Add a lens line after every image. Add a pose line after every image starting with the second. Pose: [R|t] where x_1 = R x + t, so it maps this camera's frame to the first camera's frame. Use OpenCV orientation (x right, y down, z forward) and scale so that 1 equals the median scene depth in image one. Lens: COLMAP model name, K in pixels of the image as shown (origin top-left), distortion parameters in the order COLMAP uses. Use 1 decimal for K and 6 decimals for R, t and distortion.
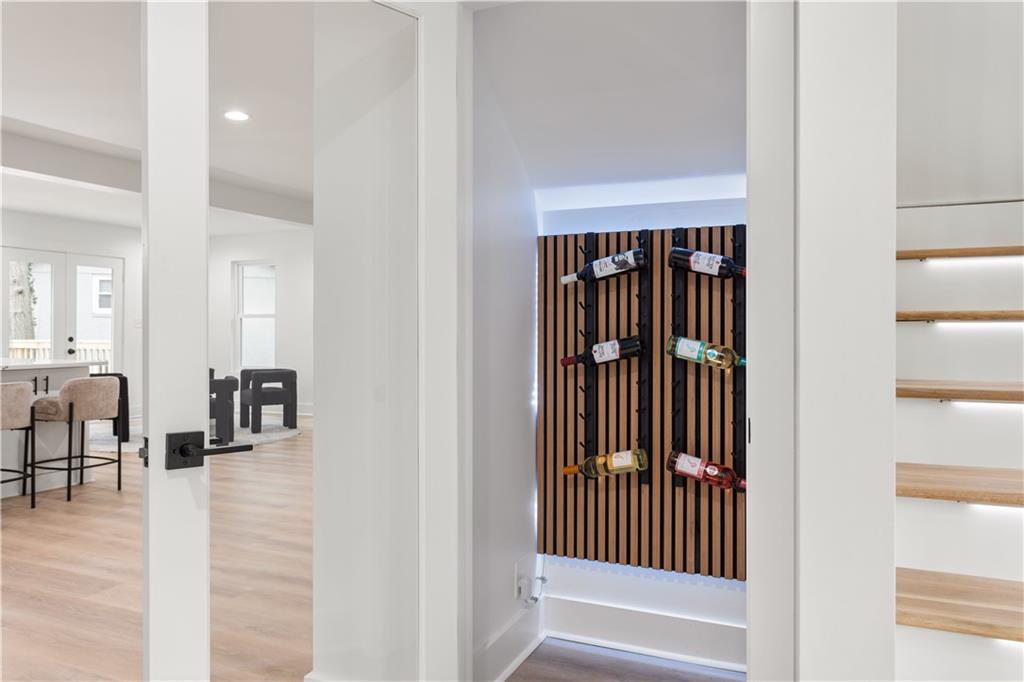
lens RADIAL K [[737.9, 0, 511.5], [0, 737.9, 334.4], [0, 0, 1]] dist [0.002021, -0.000765]
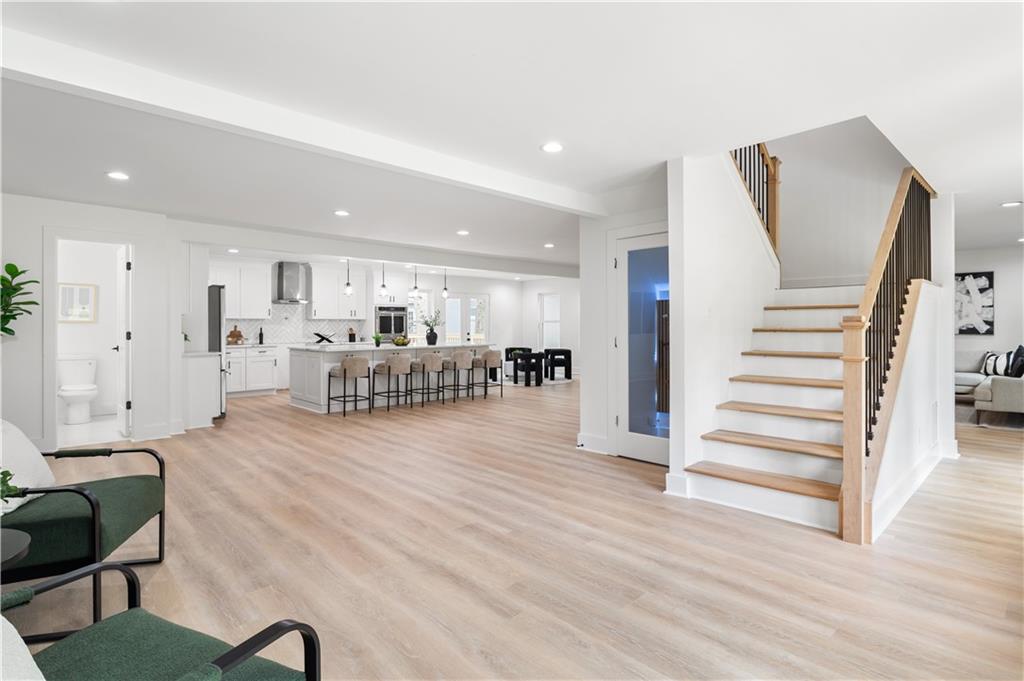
lens RADIAL K [[523.7, 0, 508.0], [0, 523.7, 334.1], [0, 0, 1]] dist [-0.000339, -0.000151]
pose [[0.921851, 0.002325, -0.387537, 0.098880], [0.001661, 0.999949, 0.009950, -0.007787], [0.387540, -0.009816, 0.921800, -0.370059]]
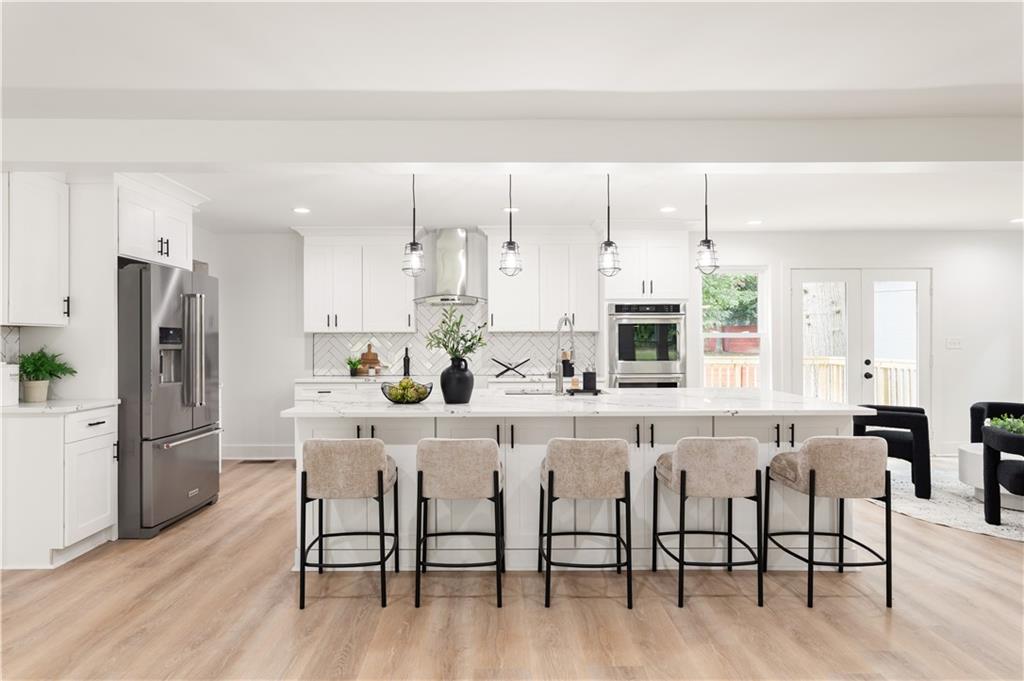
lens RADIAL K [[592.1, 0, 507.2], [0, 592.1, 337.9], [0, 0, 1]] dist [0.003008, 0.000515]
pose [[0.419473, -0.005940, -0.907748, -0.122935], [-0.002041, 0.999970, -0.007486, -0.018389], [0.907765, 0.004993, 0.419449, 0.302265]]
